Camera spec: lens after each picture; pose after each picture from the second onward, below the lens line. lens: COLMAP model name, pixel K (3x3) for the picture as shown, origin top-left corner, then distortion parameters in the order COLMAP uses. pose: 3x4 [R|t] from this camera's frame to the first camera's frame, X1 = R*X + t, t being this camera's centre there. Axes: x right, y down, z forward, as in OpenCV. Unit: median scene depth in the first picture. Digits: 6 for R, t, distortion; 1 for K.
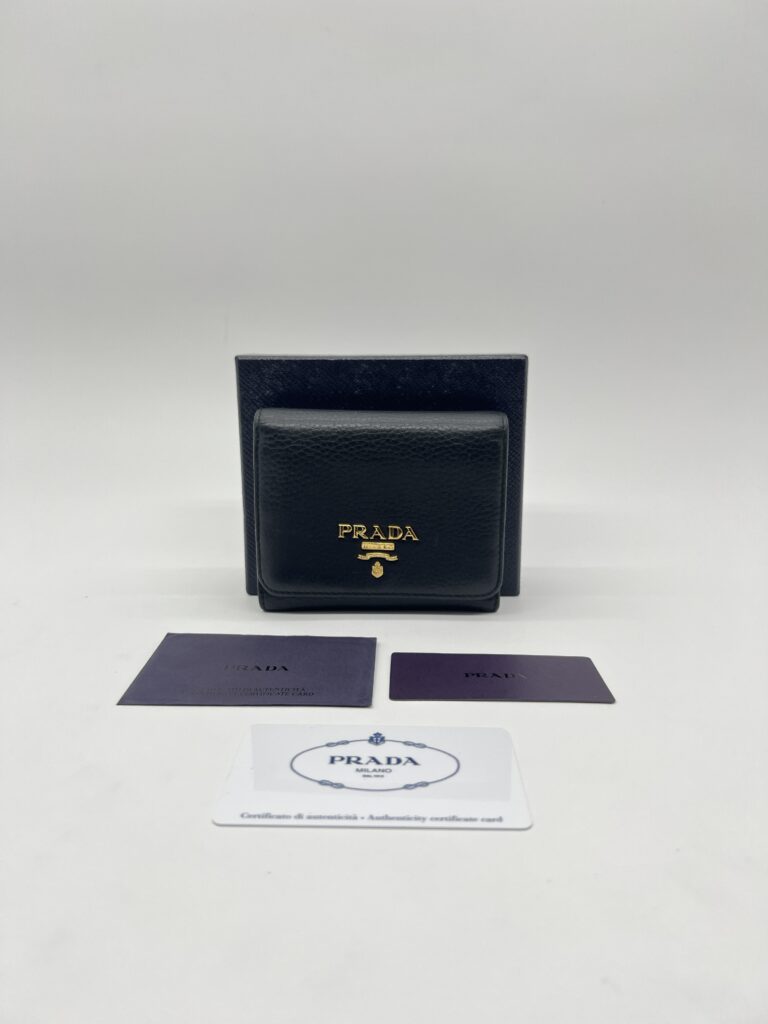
lens RADIAL K [[782.1, 0, 387.8], [0, 782.1, 519.8], [0, 0, 1]] dist [0.046030, -0.000253]
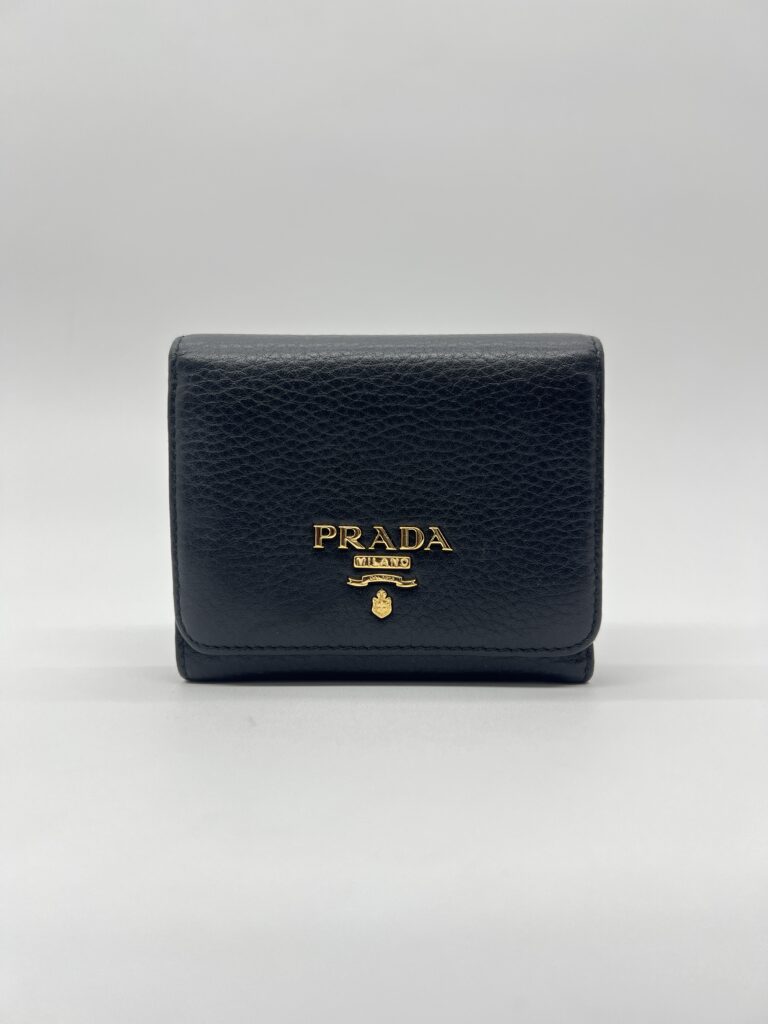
lens RADIAL K [[782.1, 0, 382.6], [0, 782.1, 500.9], [0, 0, 1]] dist [0.046030, -0.000253]
pose [[0.999722, -0.015156, -0.018083, -0.001095], [0.013020, 0.993526, -0.112860, 0.054391], [0.019676, 0.112593, 0.993446, 0.431730]]
